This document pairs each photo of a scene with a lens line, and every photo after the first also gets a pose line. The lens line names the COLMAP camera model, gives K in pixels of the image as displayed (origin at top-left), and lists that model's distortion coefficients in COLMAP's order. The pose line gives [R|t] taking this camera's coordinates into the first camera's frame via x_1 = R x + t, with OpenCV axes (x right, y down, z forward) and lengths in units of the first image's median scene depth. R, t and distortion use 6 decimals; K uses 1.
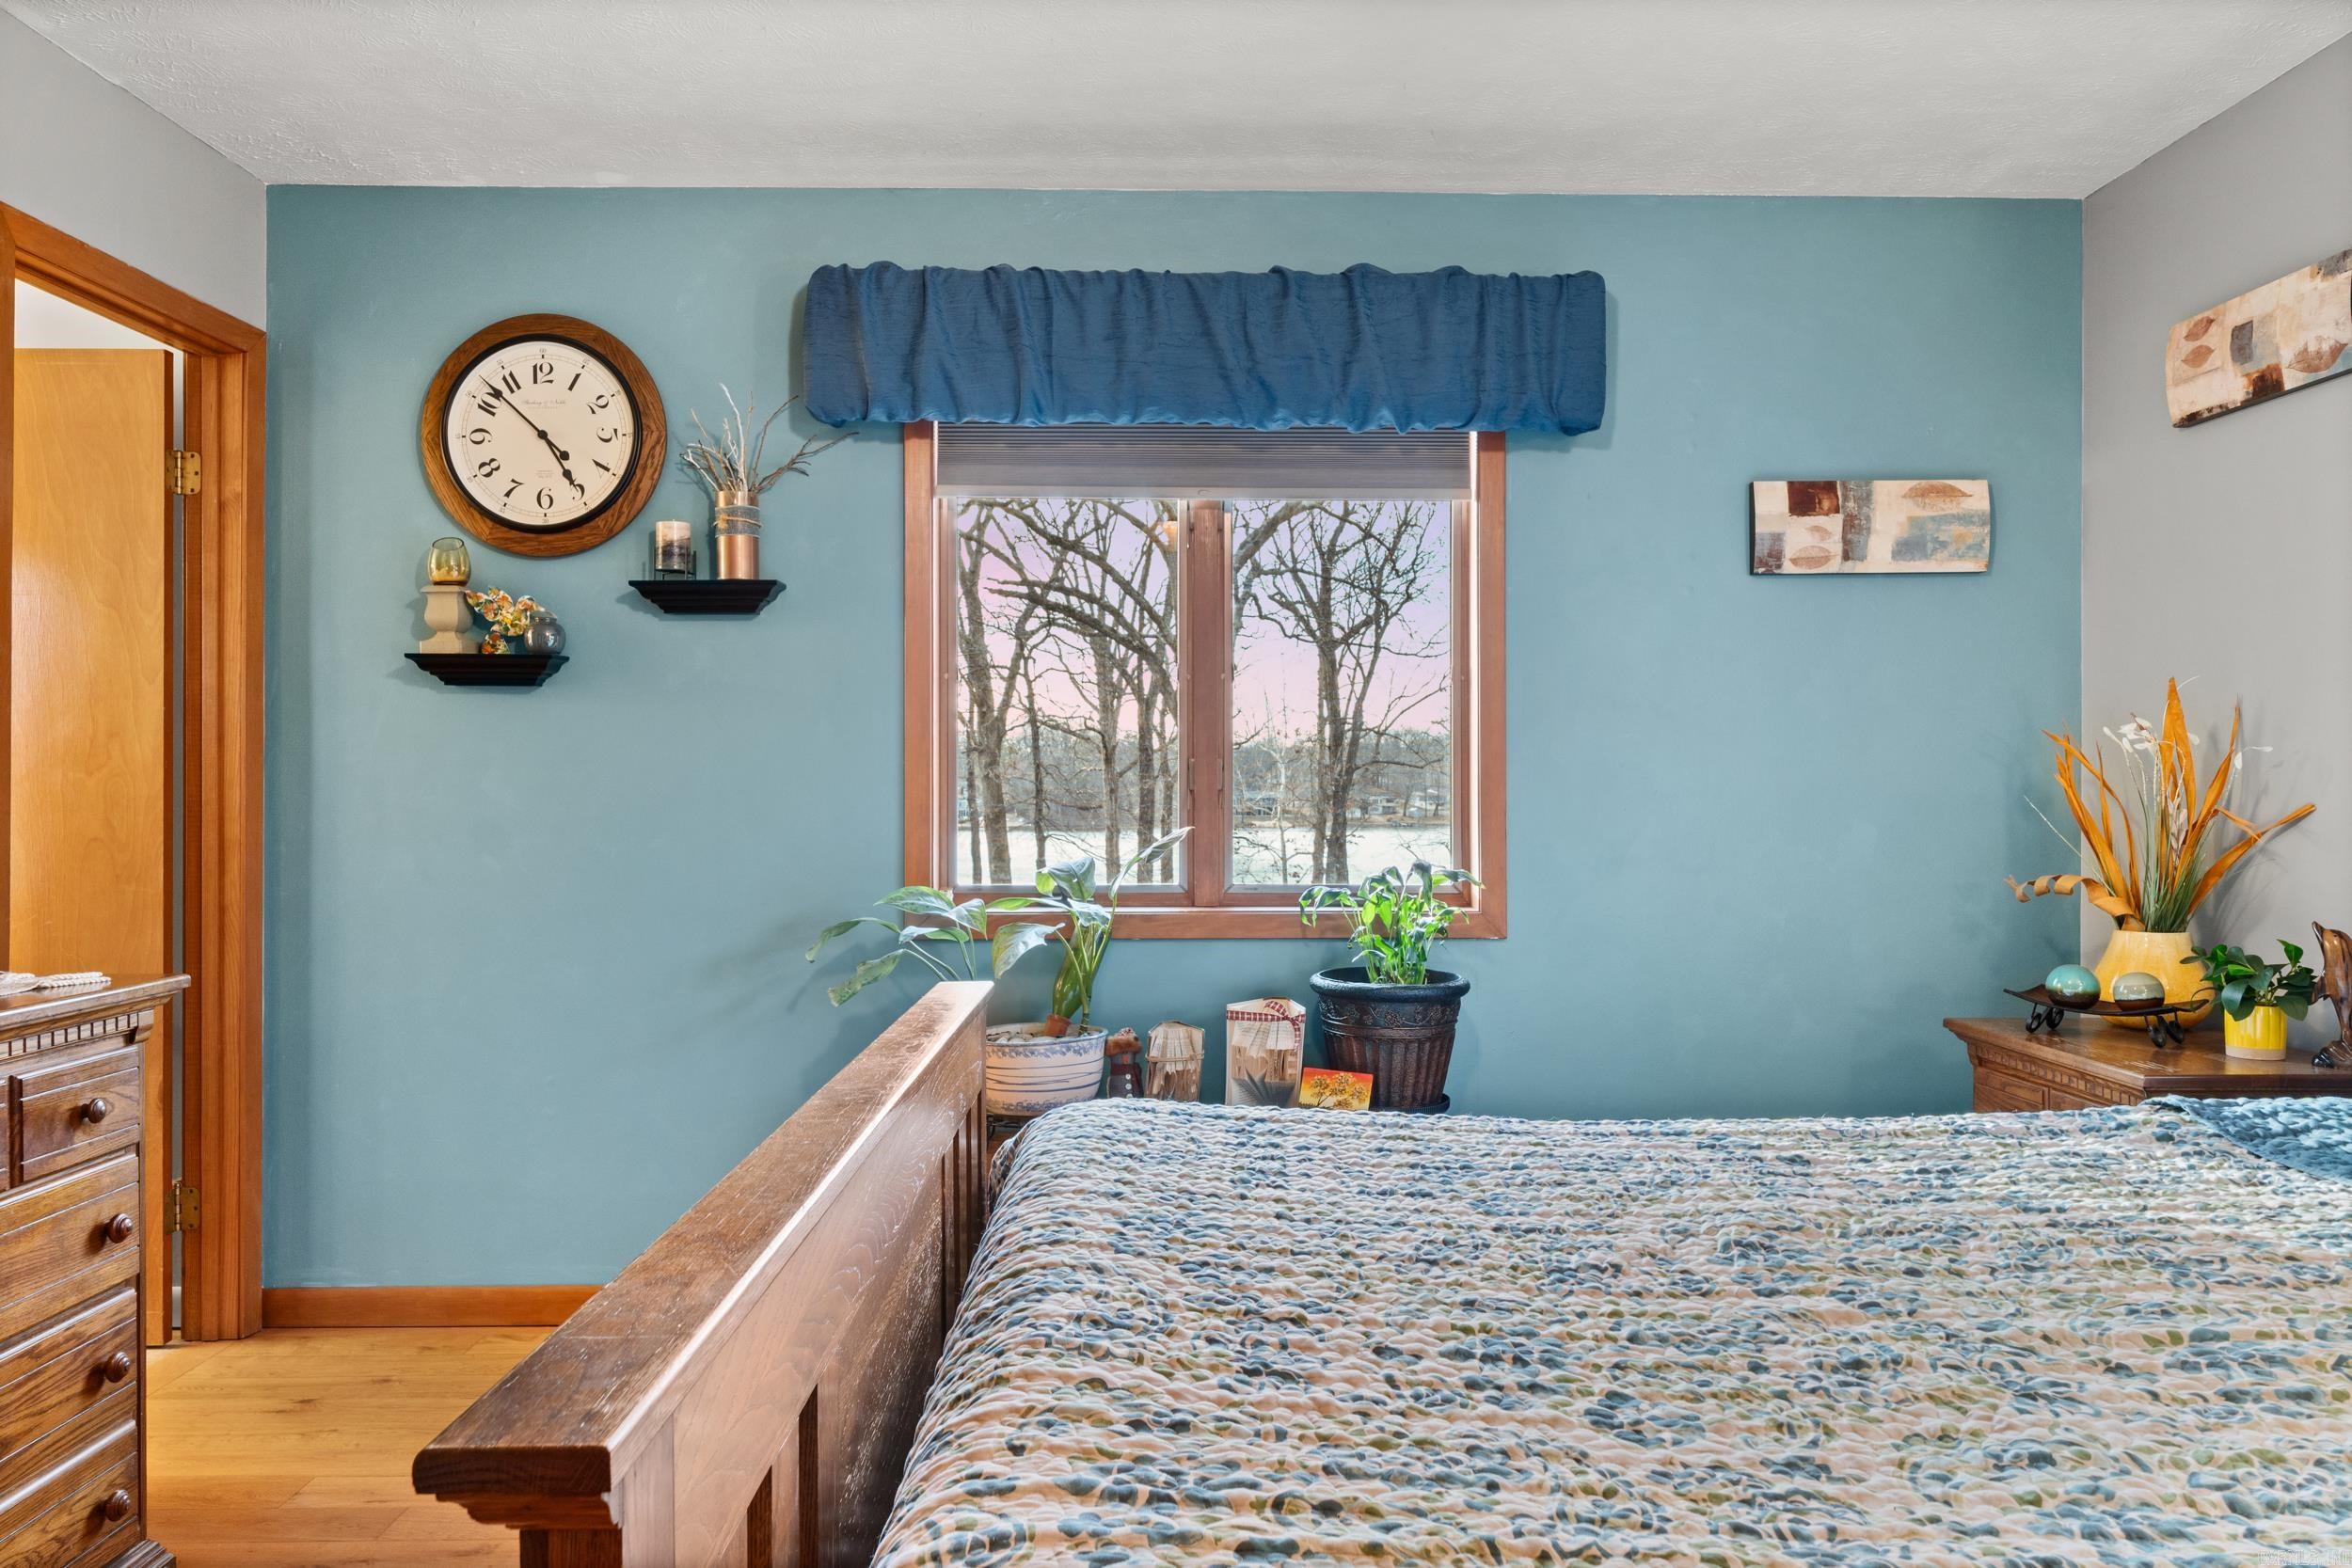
lens RADIAL K [[1637.4, 0, 1176.0], [0, 1637.4, 784.0], [0, 0, 1]] dist [-0.006346, -0.001506]
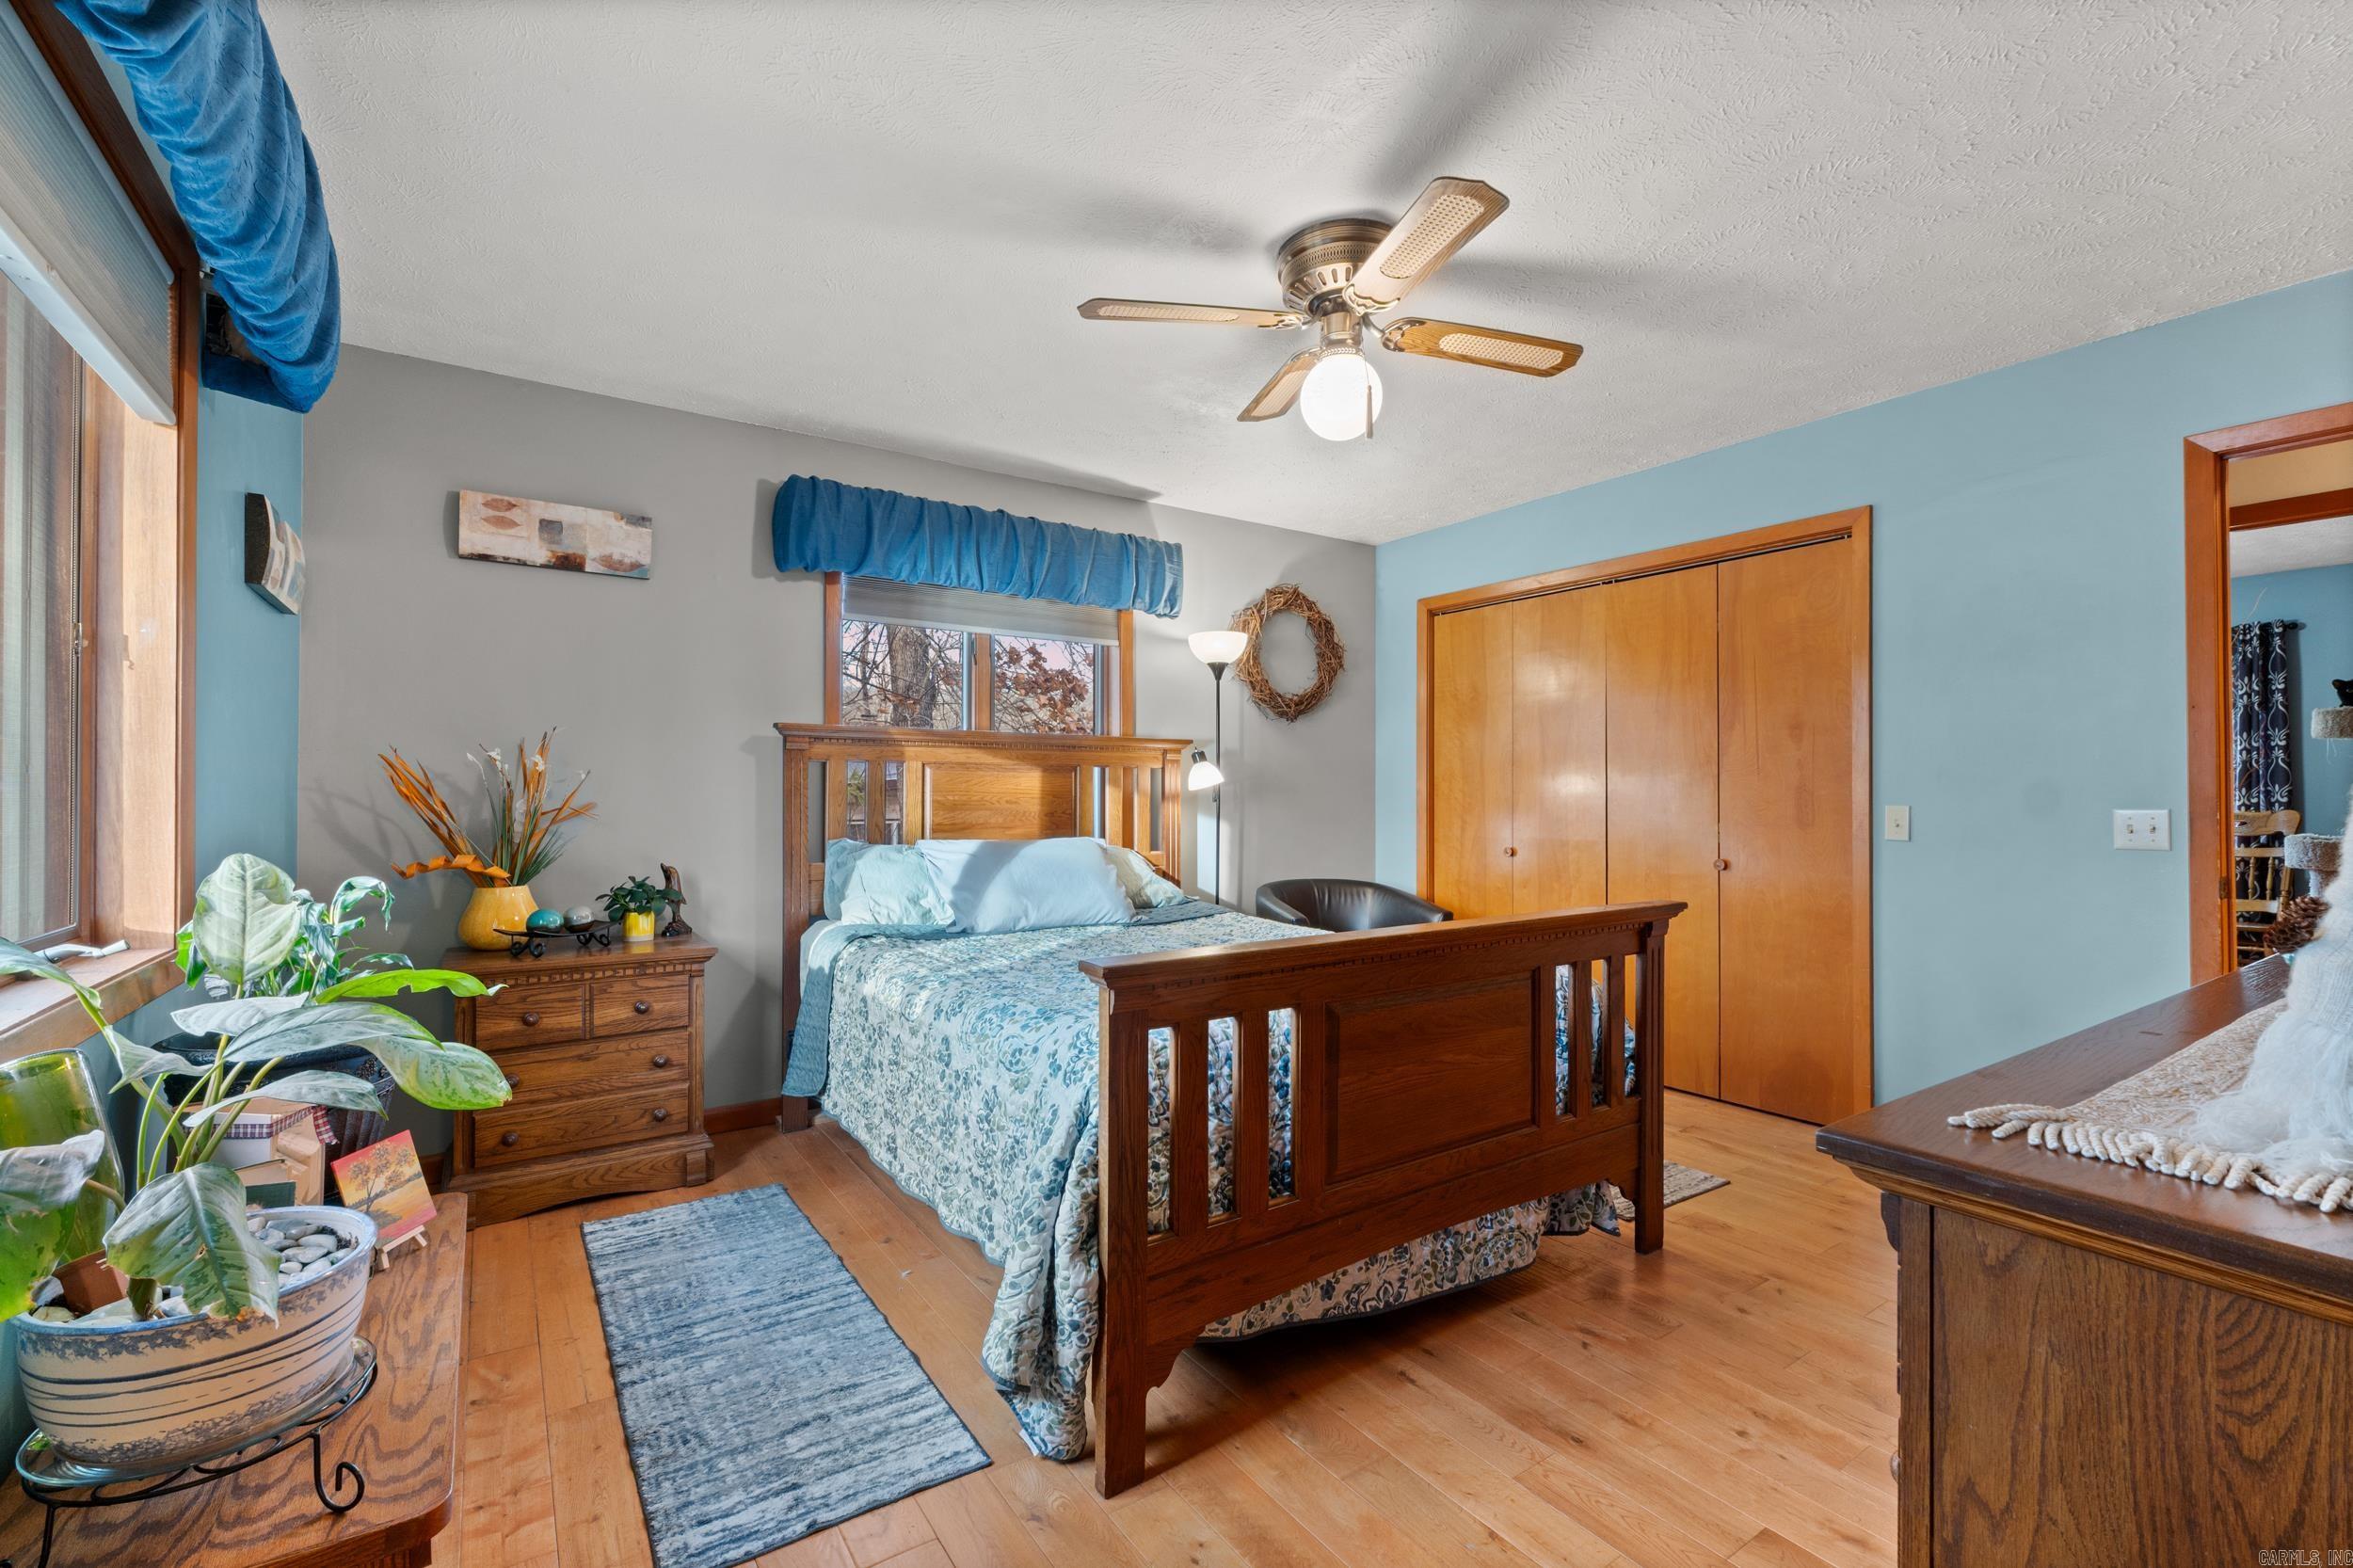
lens RADIAL K [[1019.0, 0, 1180.2], [0, 1019.0, 790.5], [0, 0, 1]] dist [0.000845, 0.000069]
pose [[-0.544591, -0.000173, 0.838702, -0.502424], [-0.004130, 0.999988, -0.002476, -0.000951], [-0.838692, -0.004813, -0.544585, 0.873995]]
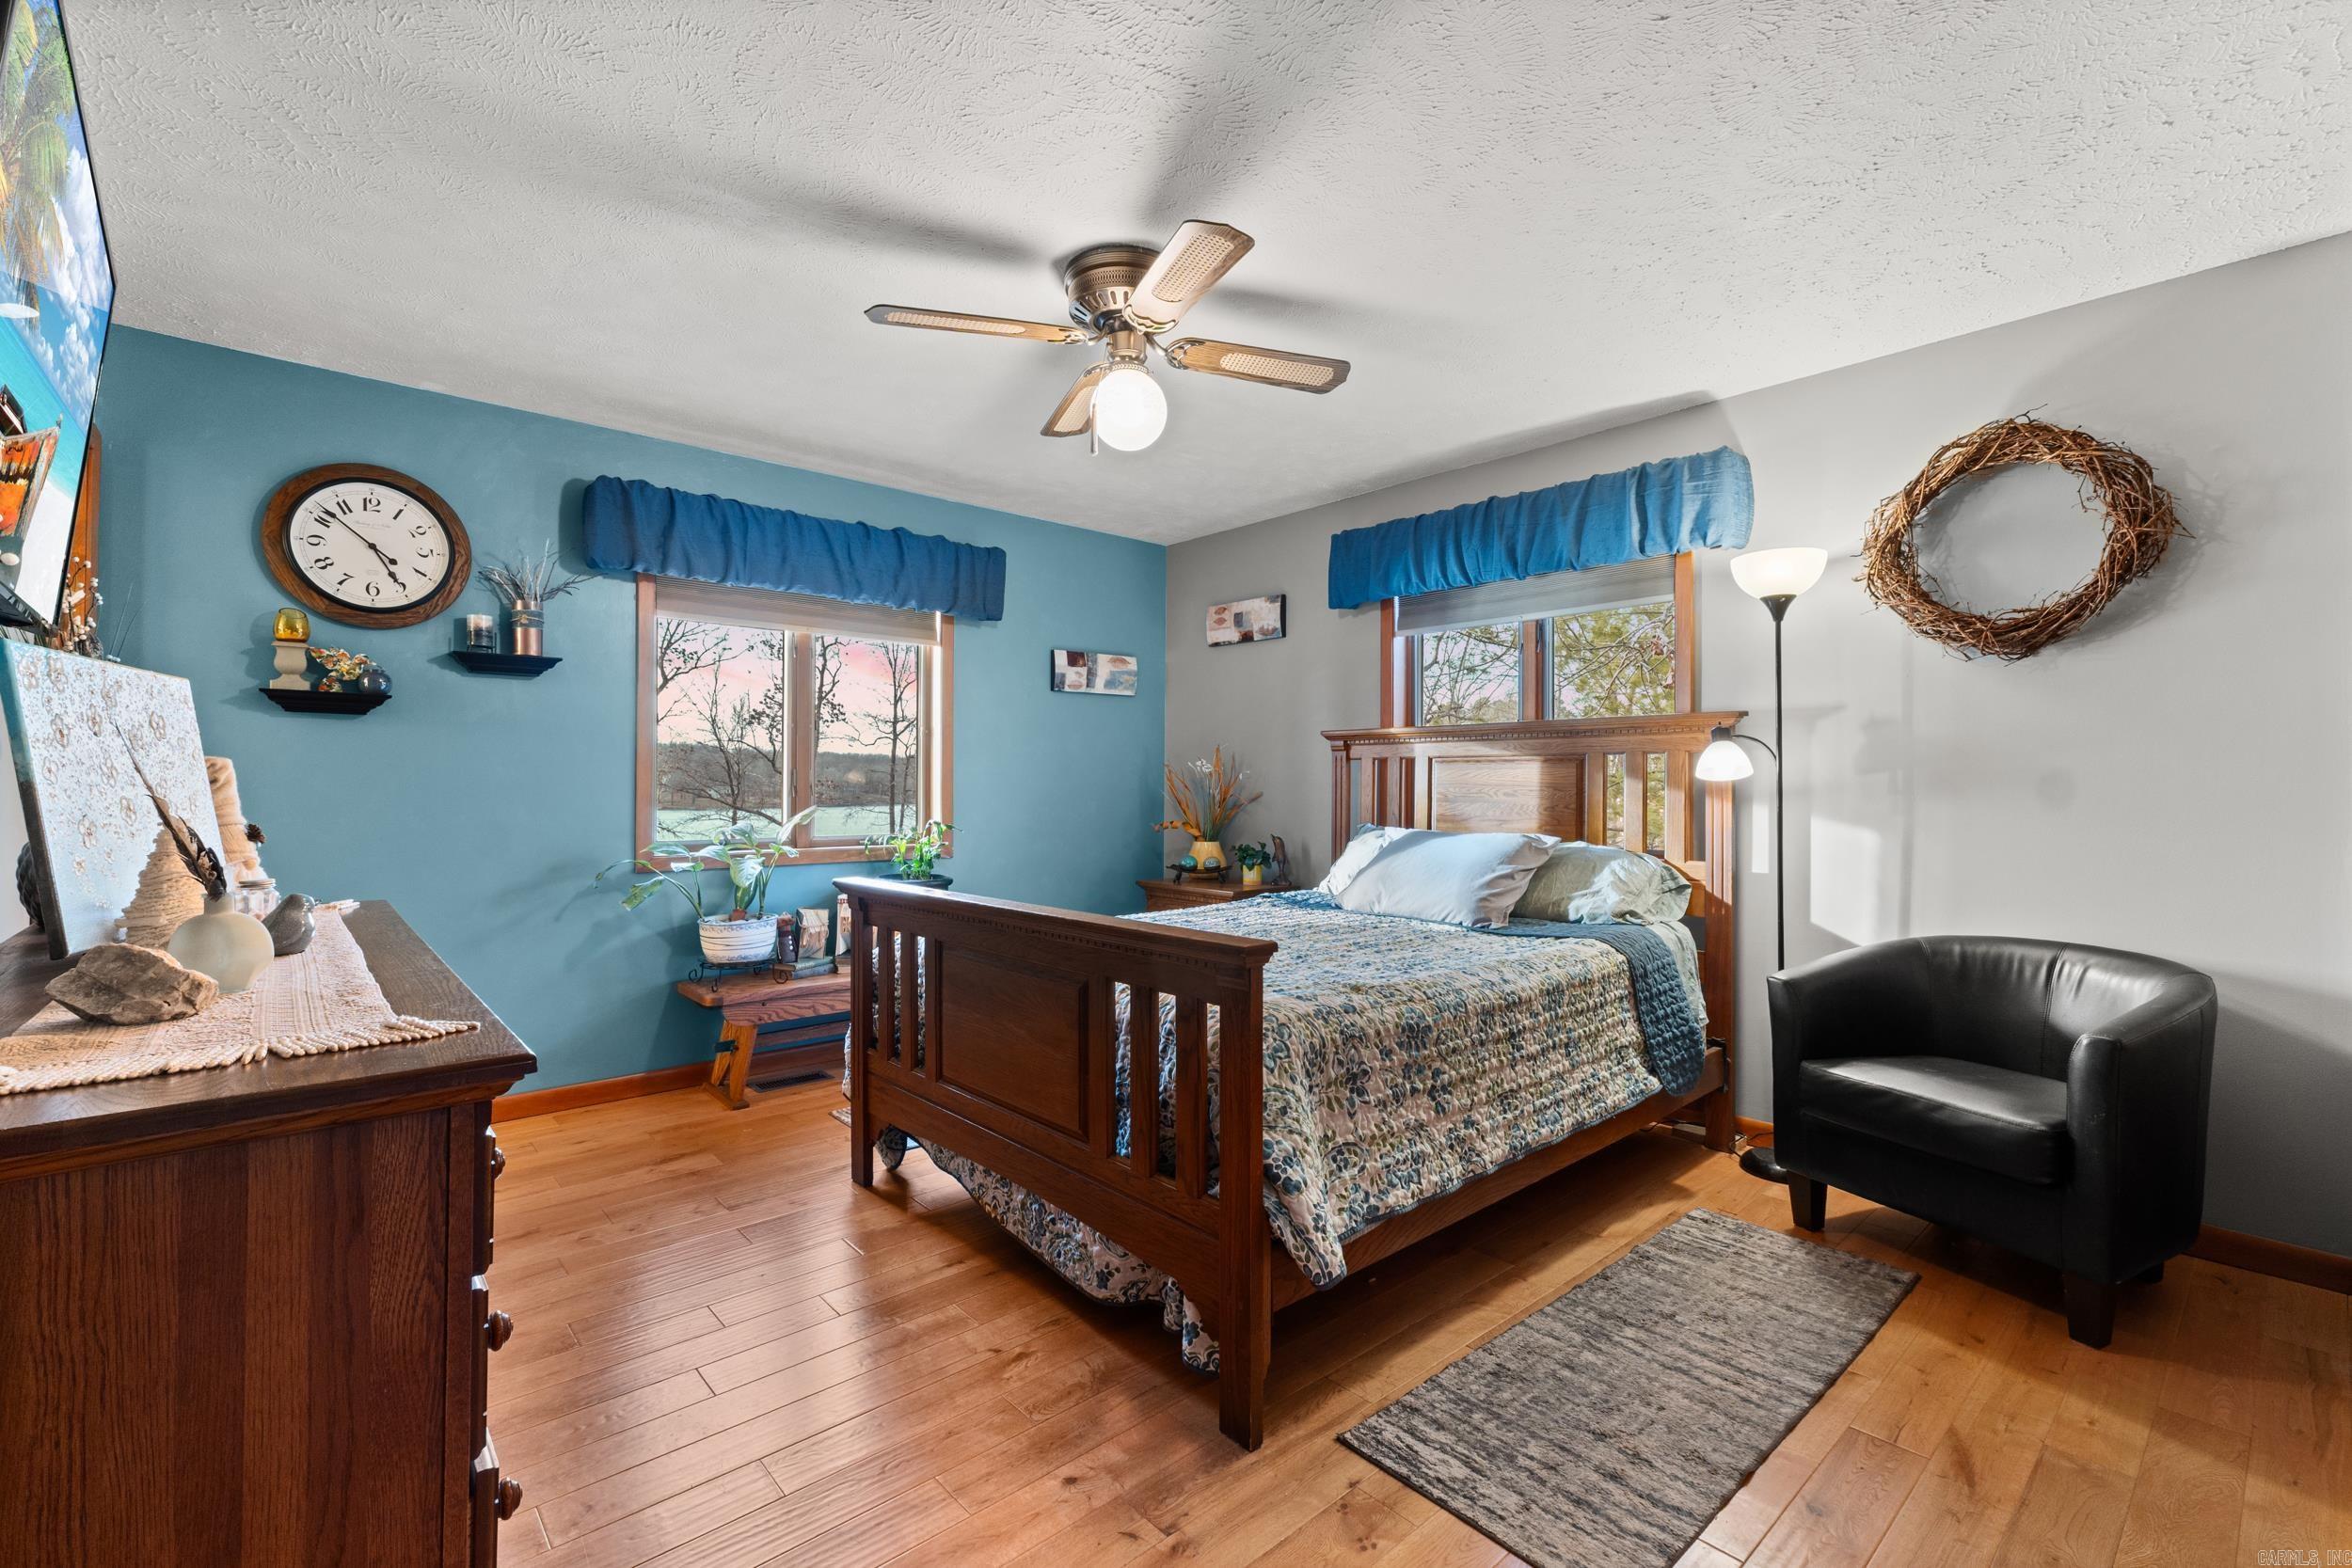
lens RADIAL K [[1013.5, 0, 1167.0], [0, 1013.5, 780.1], [0, 0, 1]] dist [0.004007, 0.000342]
pose [[0.768897, 0.005975, 0.639345, -0.423284], [-0.003884, 0.999982, -0.004674, 0.000419], [-0.639361, 0.001111, 0.768906, -0.172534]]
